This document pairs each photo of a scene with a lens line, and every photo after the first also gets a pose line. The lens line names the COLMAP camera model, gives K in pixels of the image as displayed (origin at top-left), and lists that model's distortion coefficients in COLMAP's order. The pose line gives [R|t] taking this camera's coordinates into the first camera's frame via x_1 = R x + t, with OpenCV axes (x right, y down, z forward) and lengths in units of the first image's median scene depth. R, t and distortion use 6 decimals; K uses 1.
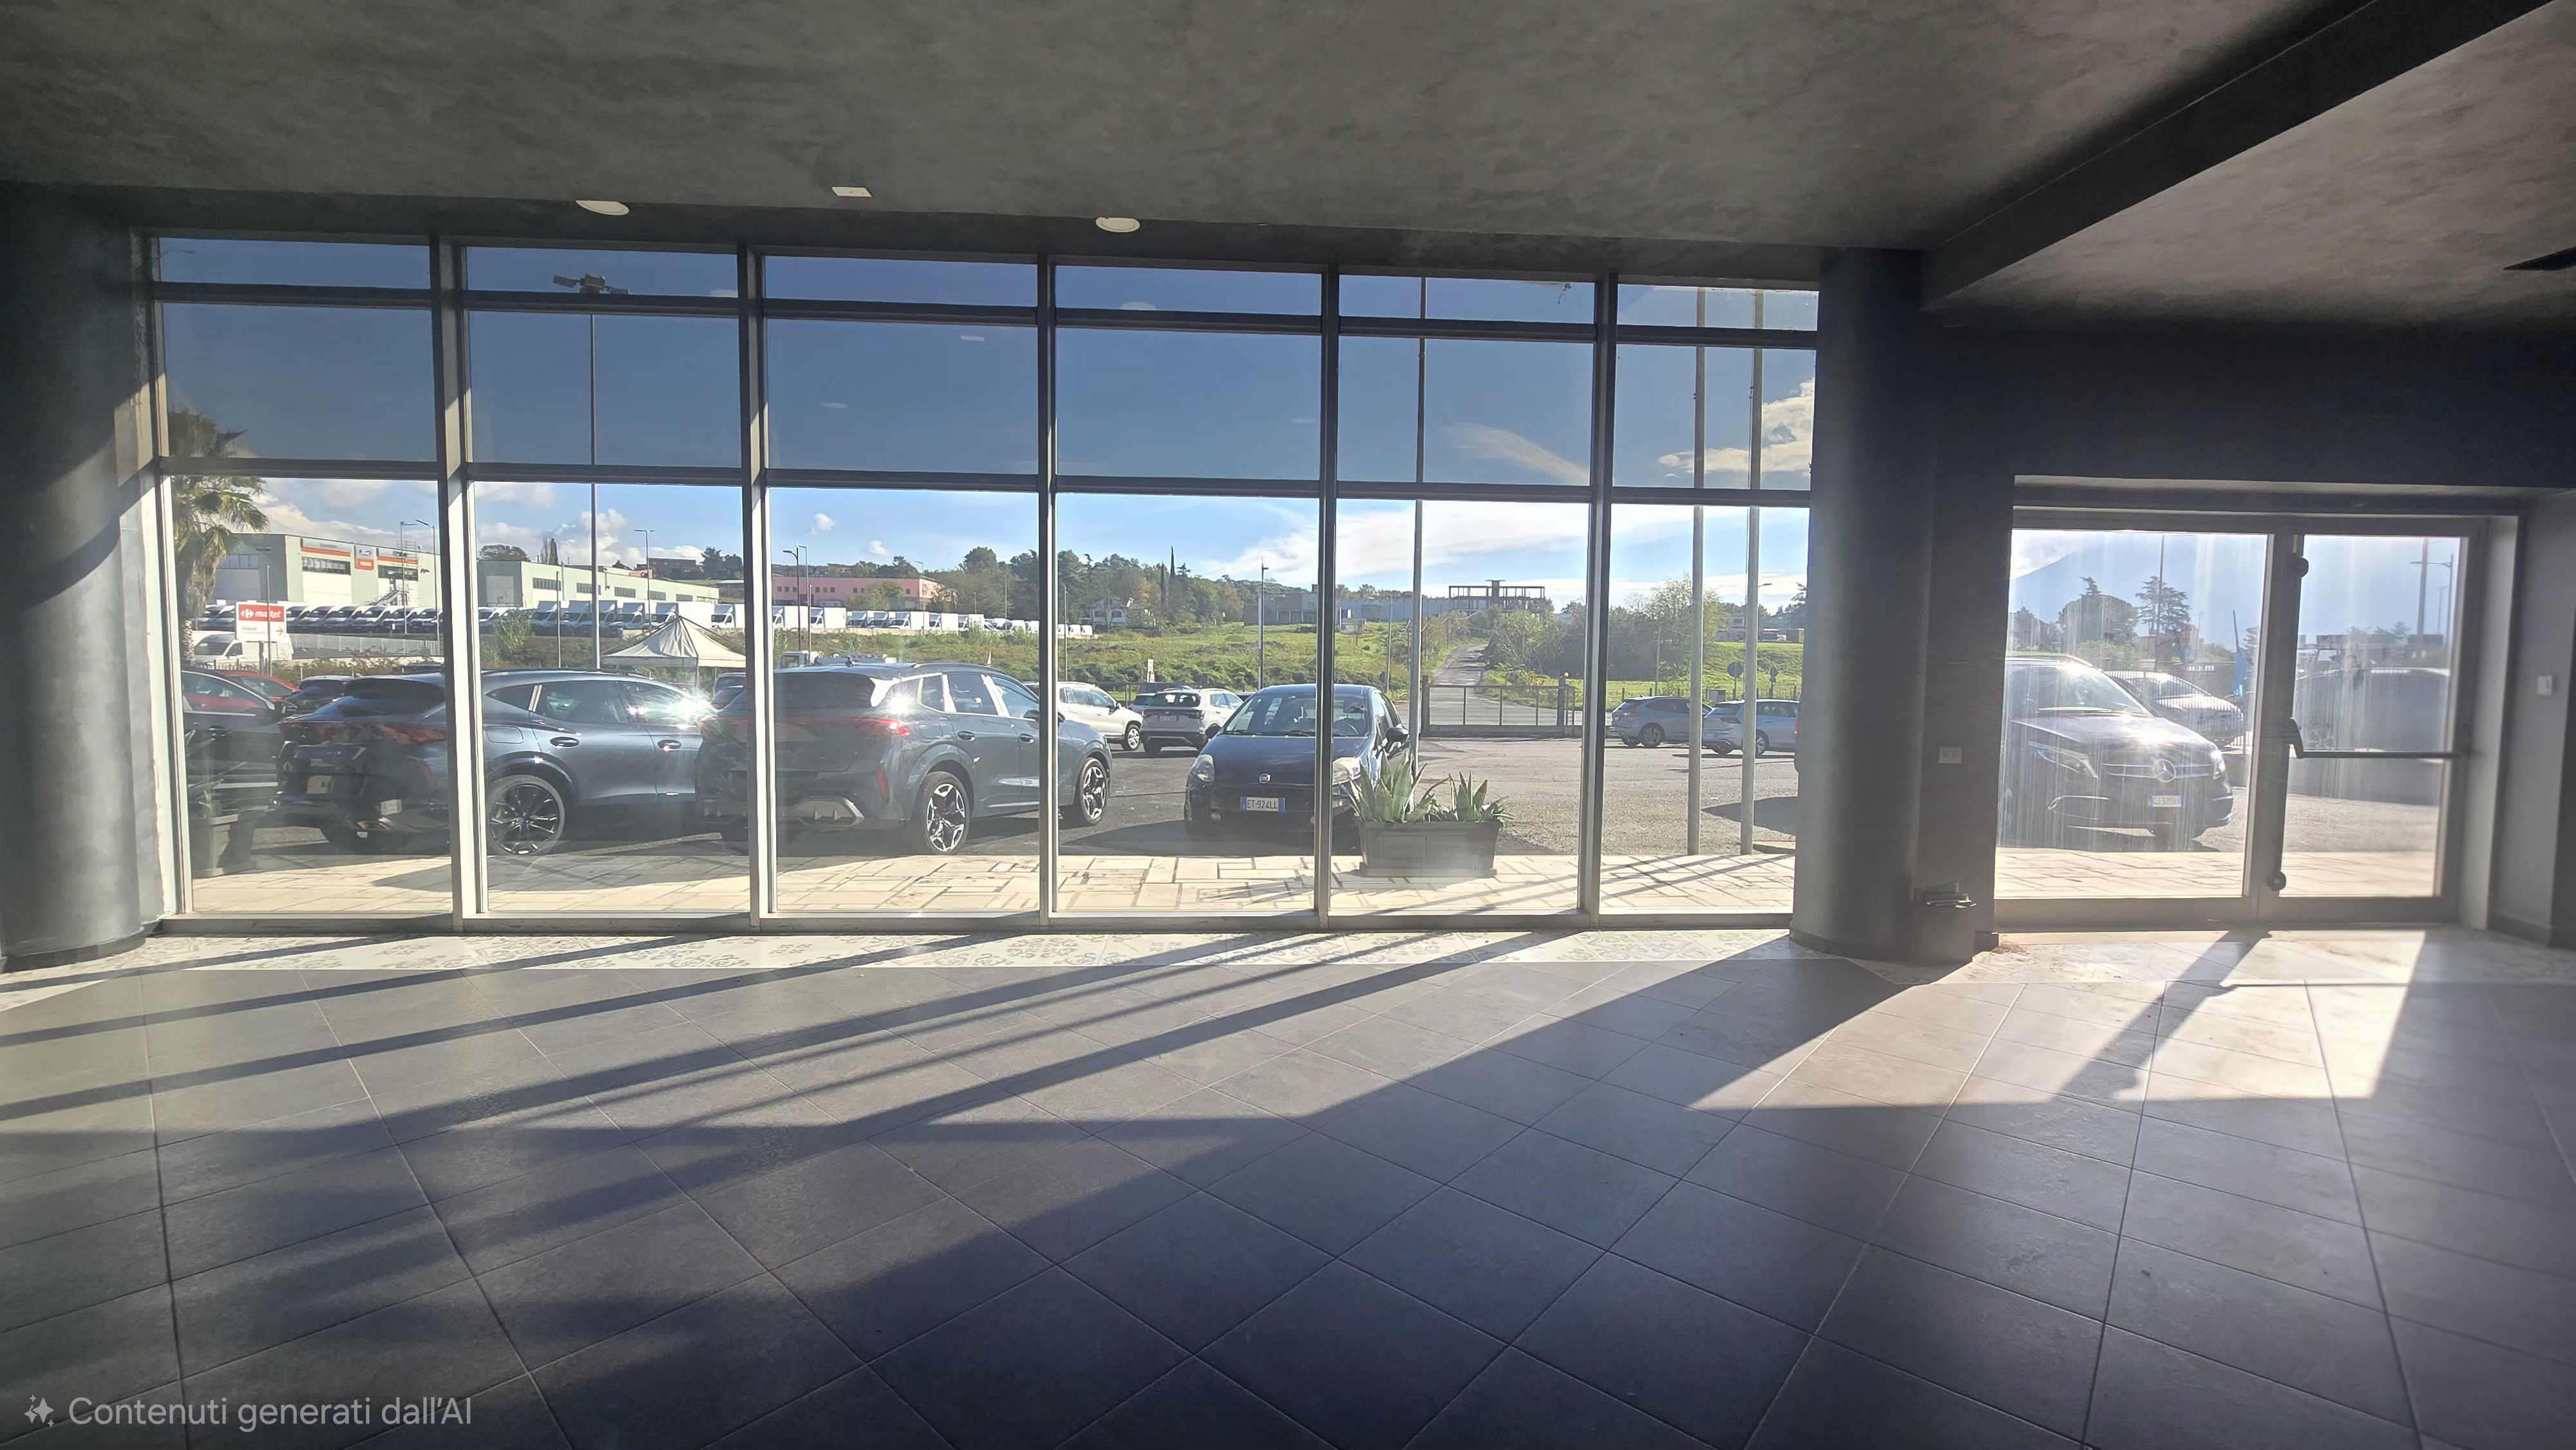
lens RADIAL K [[1056.0, 0, 1296.4], [0, 1056.0, 716.7], [0, 0, 1]] dist [-0.000887, 0.000060]
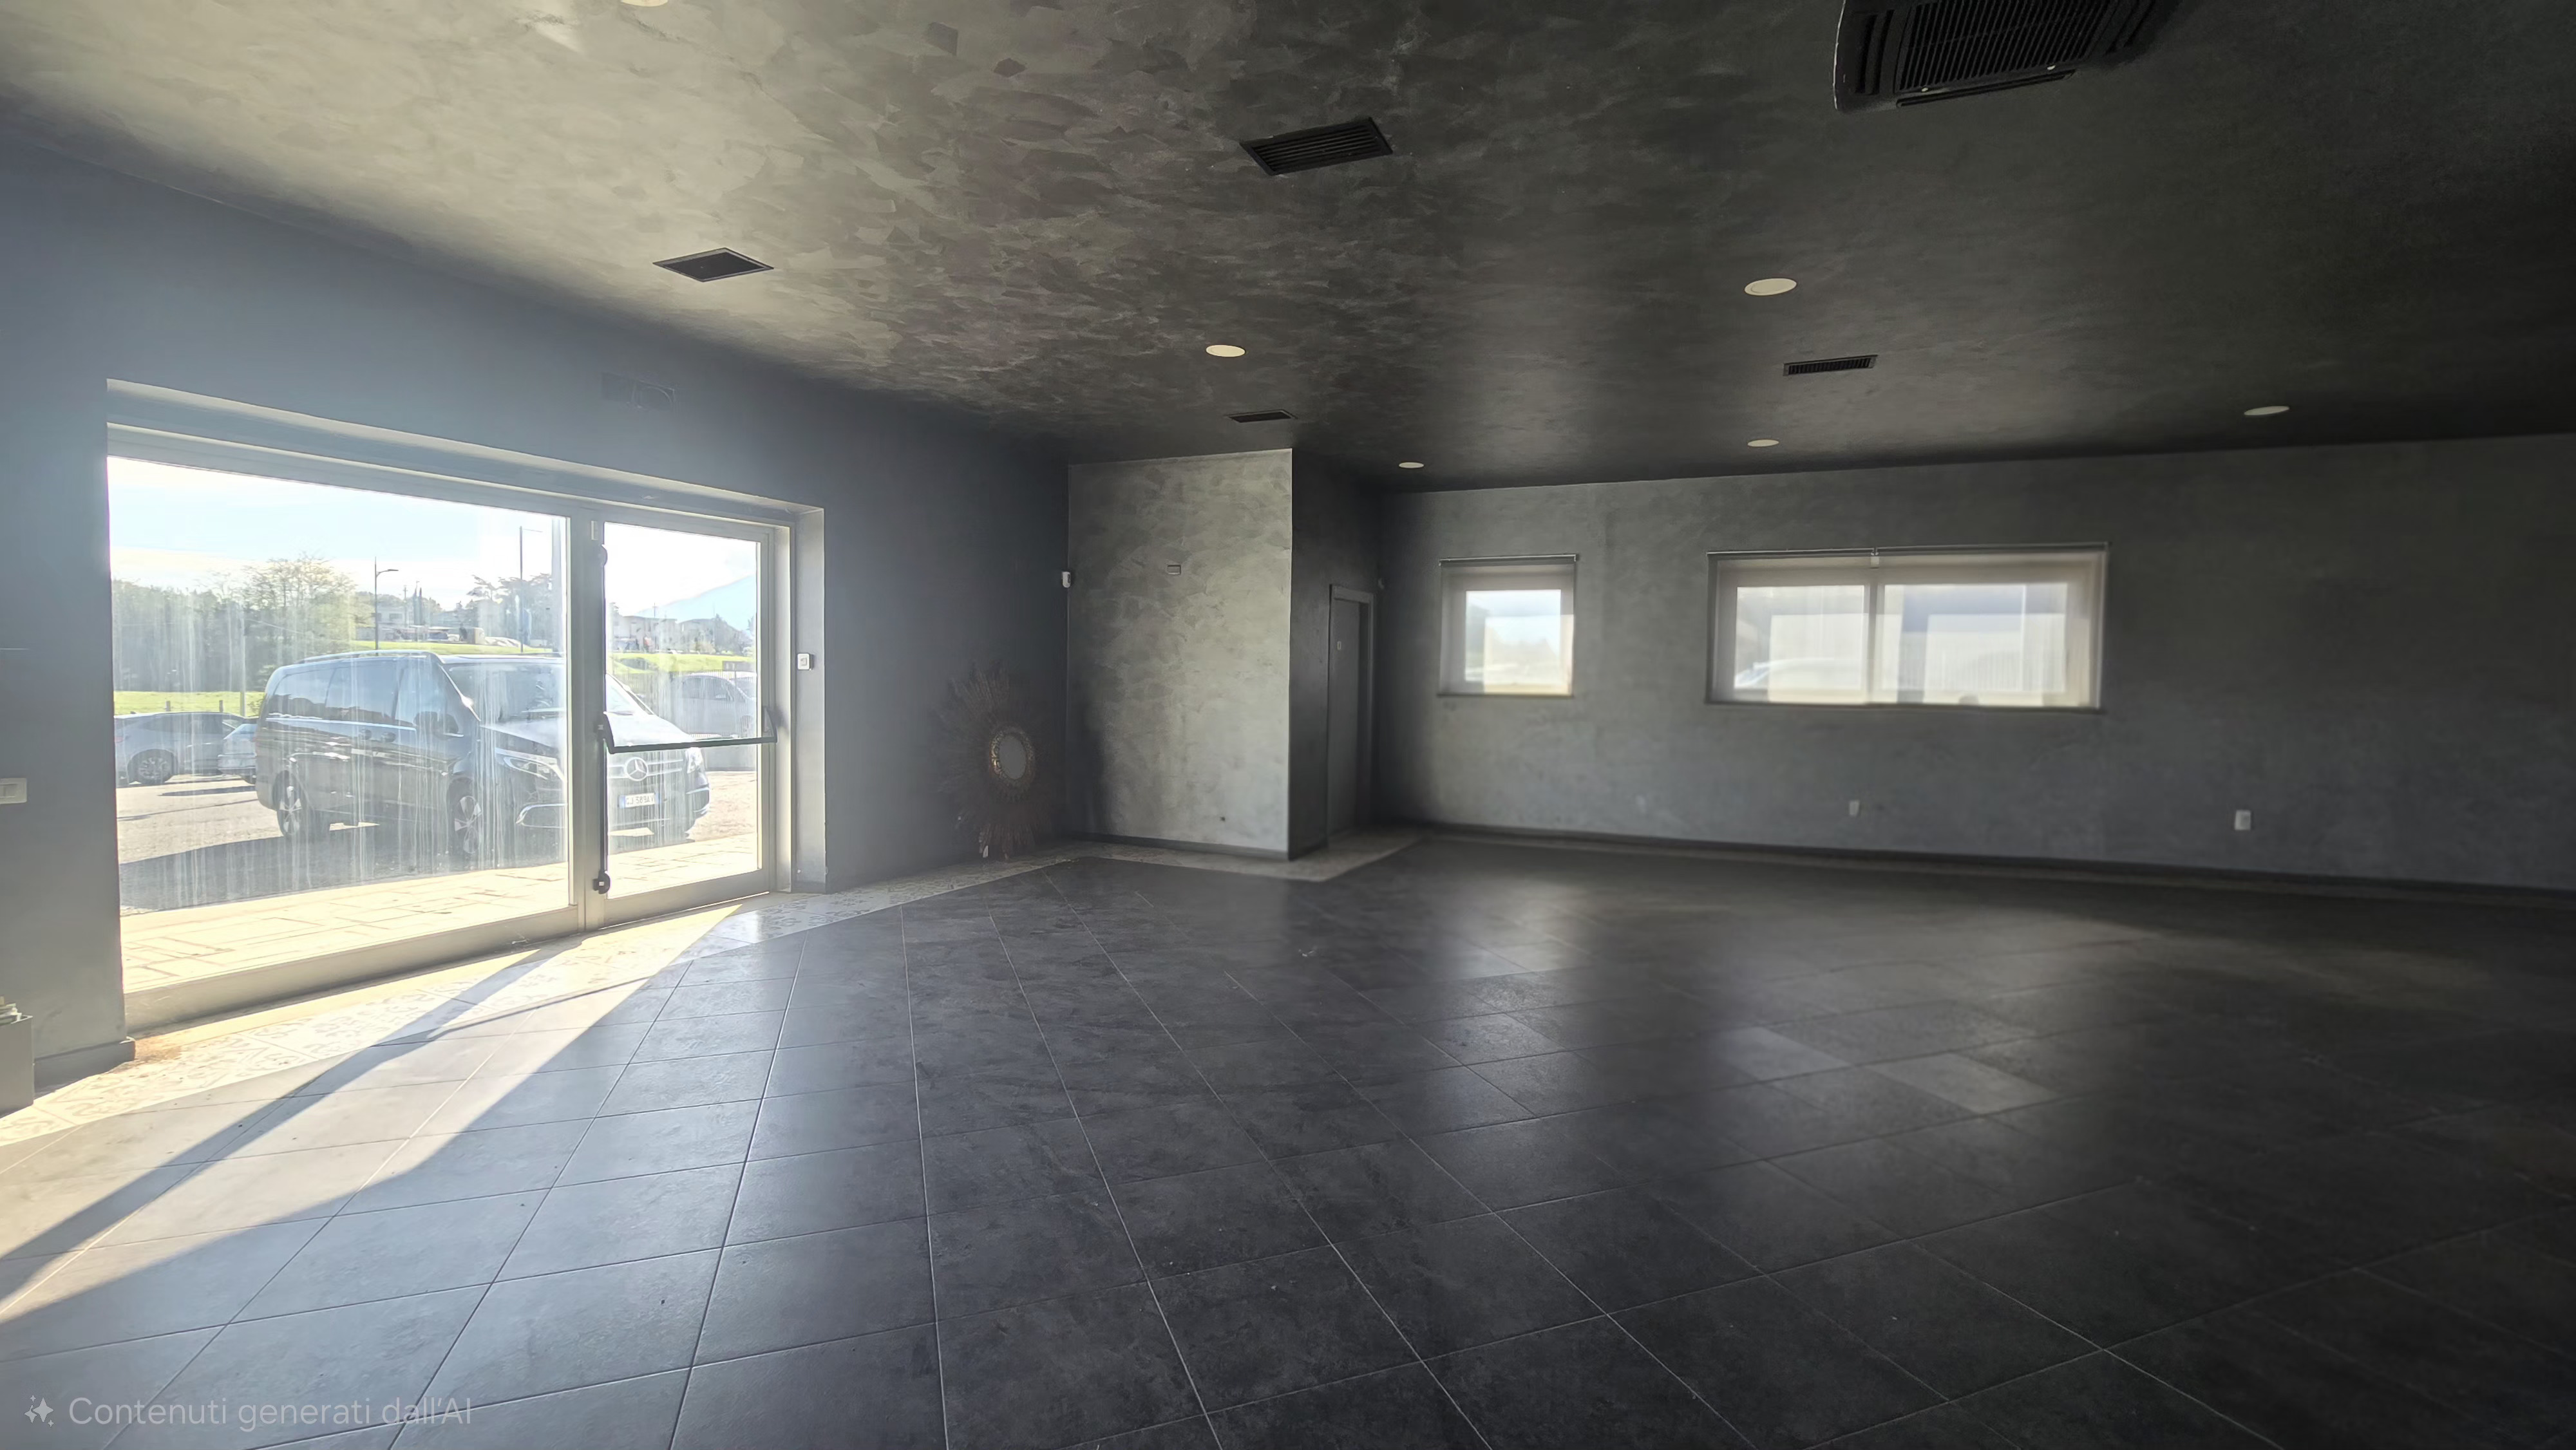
lens RADIAL K [[1062.3, 0, 1293.7], [0, 1062.3, 710.7], [0, 0, 1]] dist [-0.007030, 0.000015]
pose [[0.453932, -0.036896, 0.890272, 0.366824], [0.044888, 0.998821, 0.018506, 0.009482], [-0.889905, 0.031562, 0.455052, 0.002680]]
